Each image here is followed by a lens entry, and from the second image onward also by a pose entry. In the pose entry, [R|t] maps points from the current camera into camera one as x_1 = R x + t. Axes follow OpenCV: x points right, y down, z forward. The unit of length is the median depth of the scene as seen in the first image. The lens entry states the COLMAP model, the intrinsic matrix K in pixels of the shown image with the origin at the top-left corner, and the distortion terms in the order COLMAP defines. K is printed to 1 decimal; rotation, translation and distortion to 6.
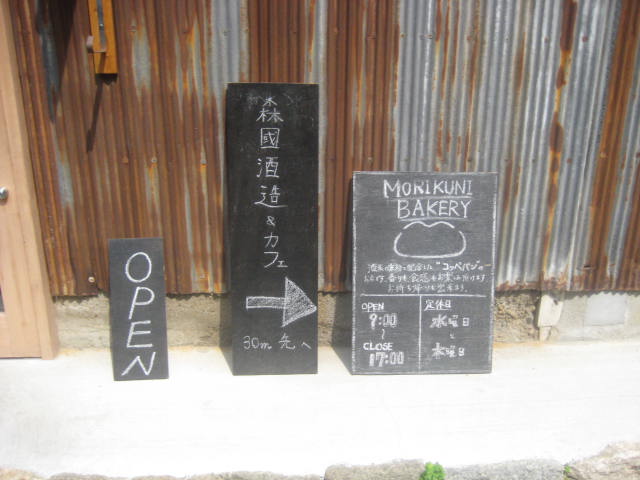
lens RADIAL K [[634.1, 0, 320.0], [0, 634.1, 240.0], [0, 0, 1]] dist [-0.091364, 0.002986]
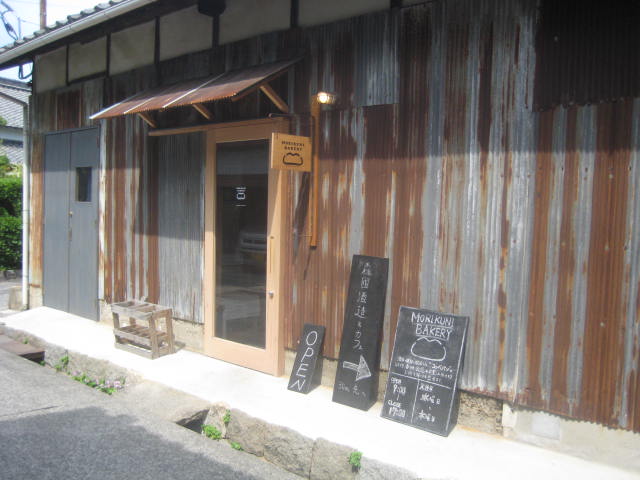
lens RADIAL K [[634.1, 0, 320.0], [0, 634.1, 240.0], [0, 0, 1]] dist [-0.091364, 0.002986]
pose [[0.694142, 0.049408, -0.718140, 1.202060], [-0.244712, 0.954421, -0.170870, 0.083566], [0.676966, 0.294346, 0.674595, -0.469928]]
